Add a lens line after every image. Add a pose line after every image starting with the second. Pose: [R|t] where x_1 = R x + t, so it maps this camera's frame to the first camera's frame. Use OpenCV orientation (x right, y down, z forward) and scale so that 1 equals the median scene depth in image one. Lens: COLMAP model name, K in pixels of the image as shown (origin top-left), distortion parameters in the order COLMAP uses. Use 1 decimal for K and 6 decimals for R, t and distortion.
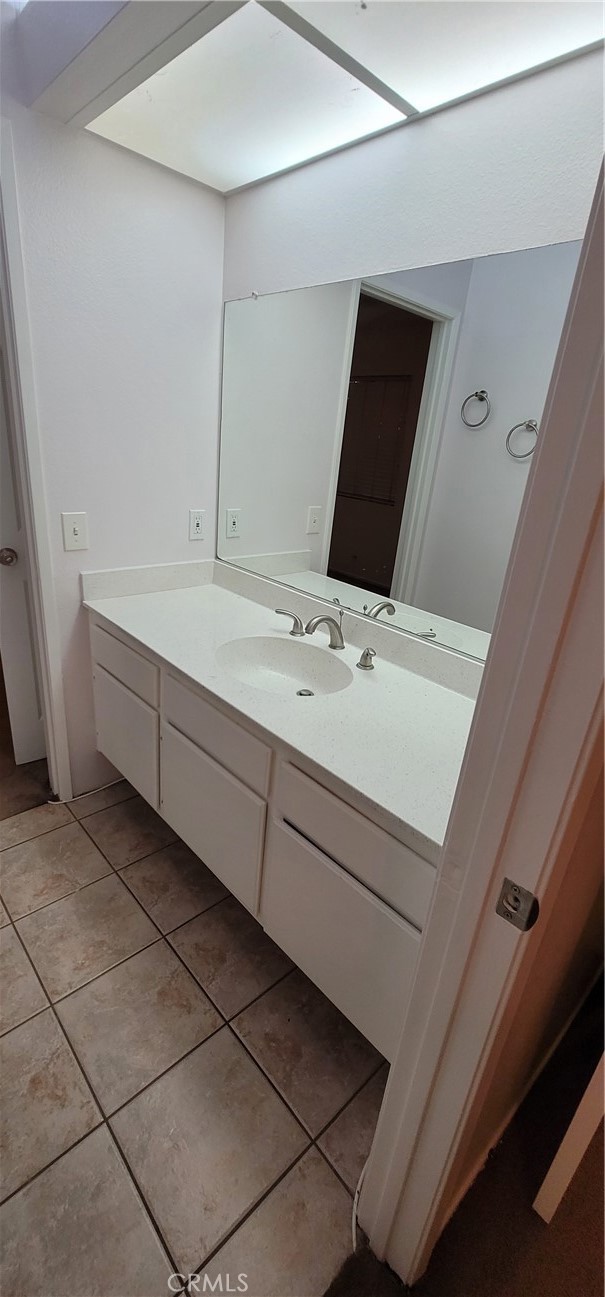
lens RADIAL K [[529.8, 0, 300.8], [0, 529.8, 647.9], [0, 0, 1]] dist [0.000459, 0.000210]
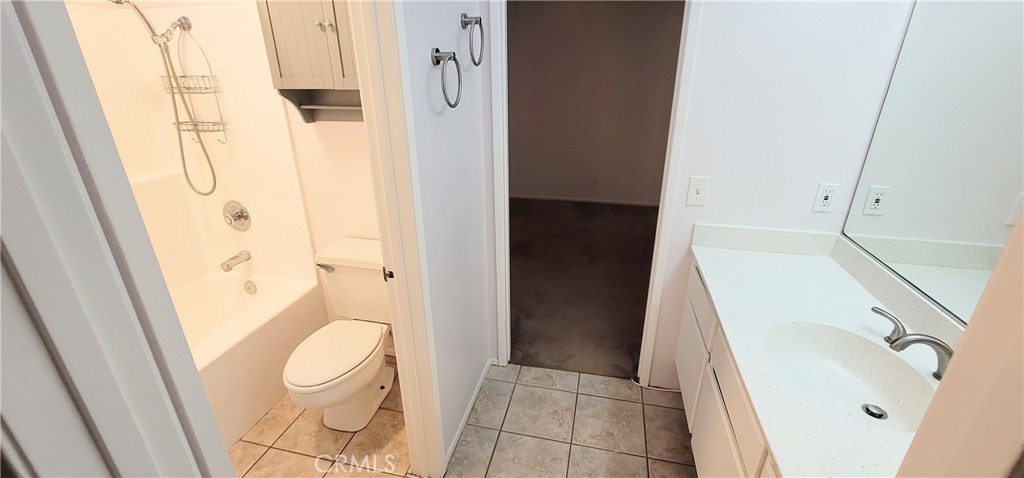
lens RADIAL K [[418.3, 0, 512.6], [0, 418.3, 242.7], [0, 0, 1]] dist [0.000459, 0.000210]
pose [[0.552185, 0.234169, -0.800160, 0.138433], [-0.260847, 0.960086, 0.100963, -0.078543], [0.791865, 0.152969, 0.591227, 0.073582]]
